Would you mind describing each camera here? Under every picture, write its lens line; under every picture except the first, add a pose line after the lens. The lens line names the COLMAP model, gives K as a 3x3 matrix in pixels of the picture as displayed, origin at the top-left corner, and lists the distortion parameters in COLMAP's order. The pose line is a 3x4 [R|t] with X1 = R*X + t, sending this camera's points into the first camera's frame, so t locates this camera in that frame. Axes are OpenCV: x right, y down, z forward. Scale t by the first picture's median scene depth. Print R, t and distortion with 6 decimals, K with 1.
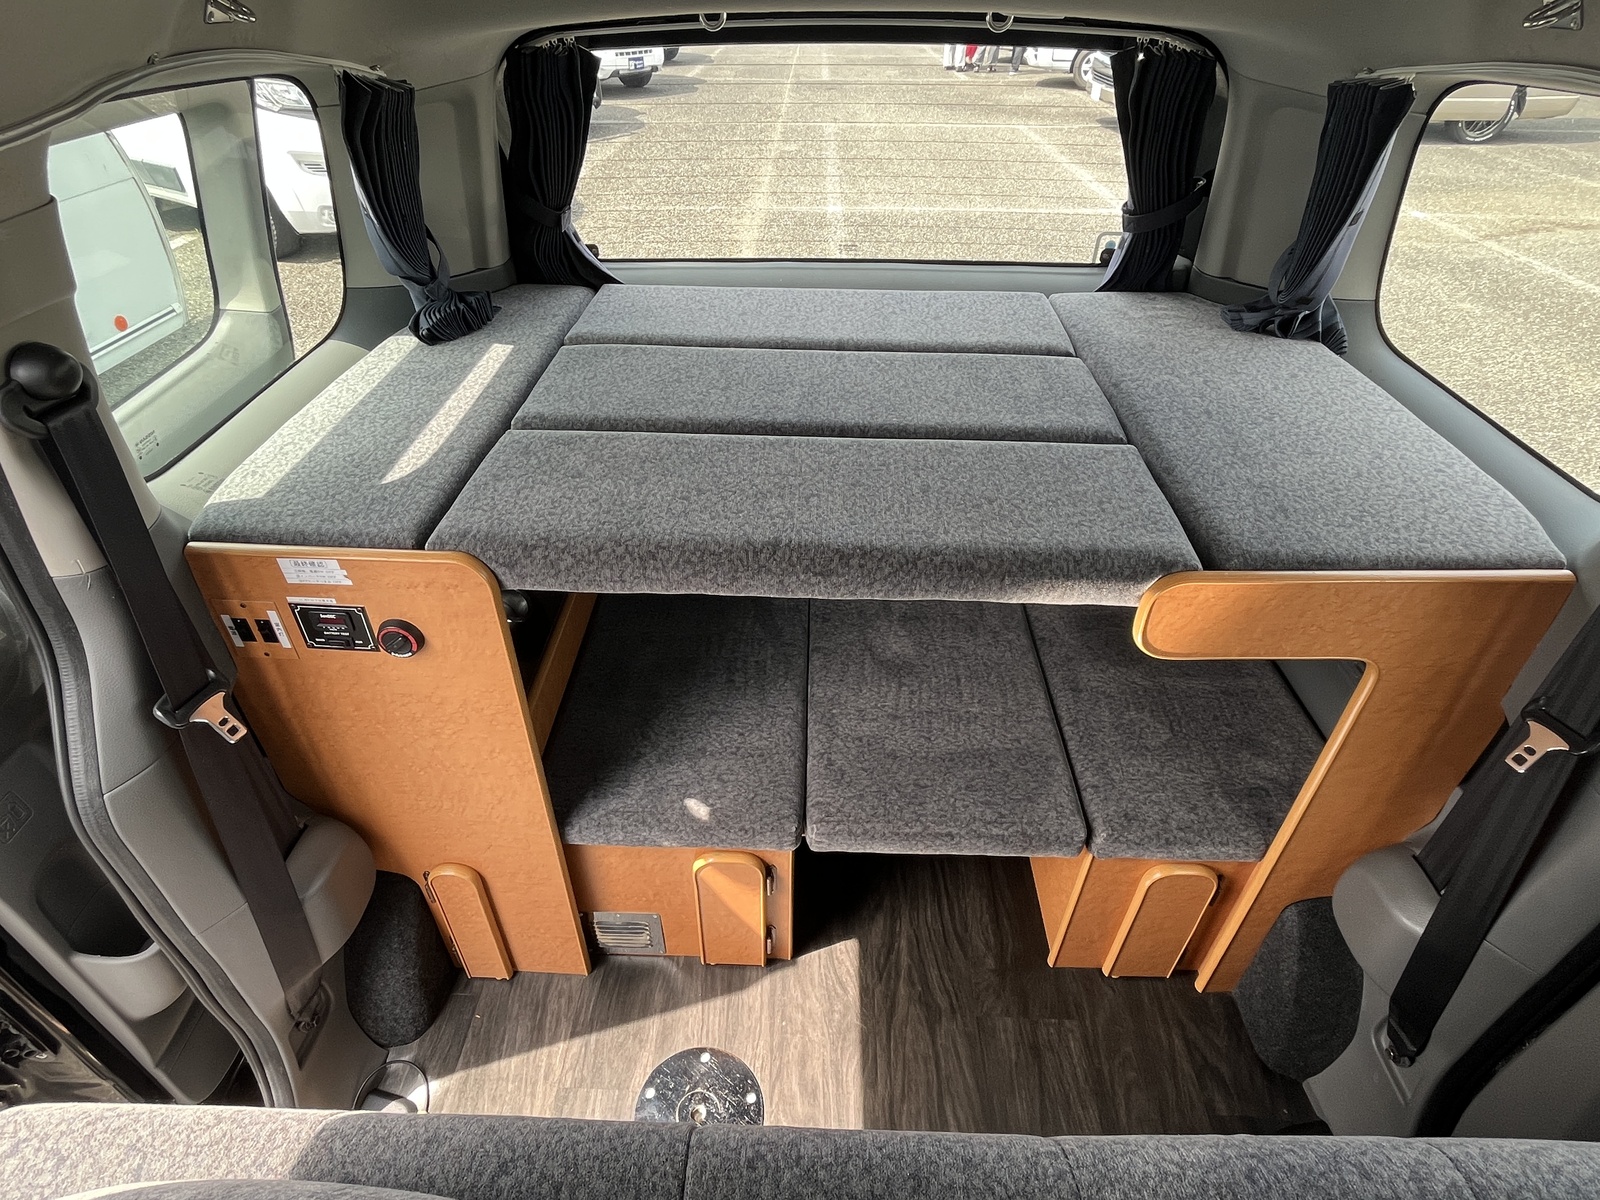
lens RADIAL K [[856.4, 0, 800.0], [0, 856.4, 600.0], [0, 0, 1]] dist [-0.002328, -0.000862]
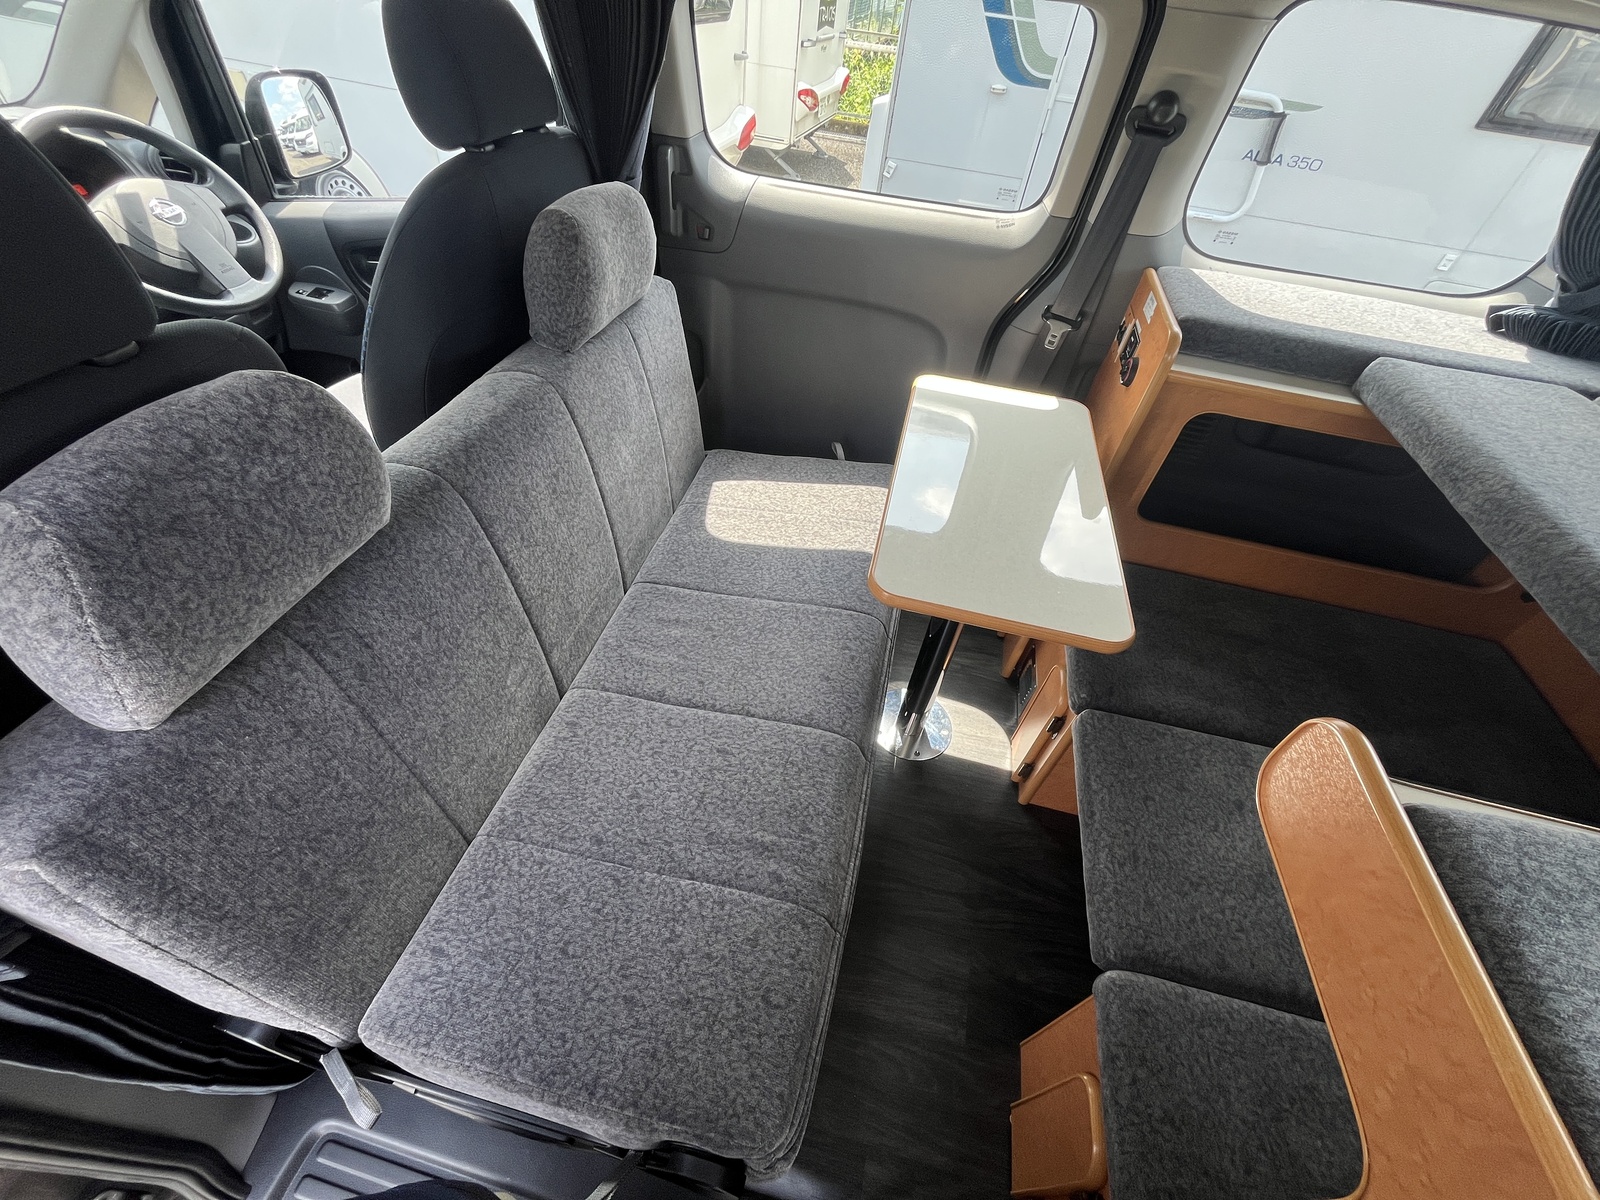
lens RADIAL K [[646.6, 0, 800.0], [0, 646.6, 600.0], [0, 0, 1]] dist [-0.010769, -0.000126]
pose [[-0.227765, 0.670983, -0.705624, 0.626238], [-0.652491, 0.432725, 0.622096, -0.091248], [0.722757, 0.602105, 0.339251, 0.338690]]
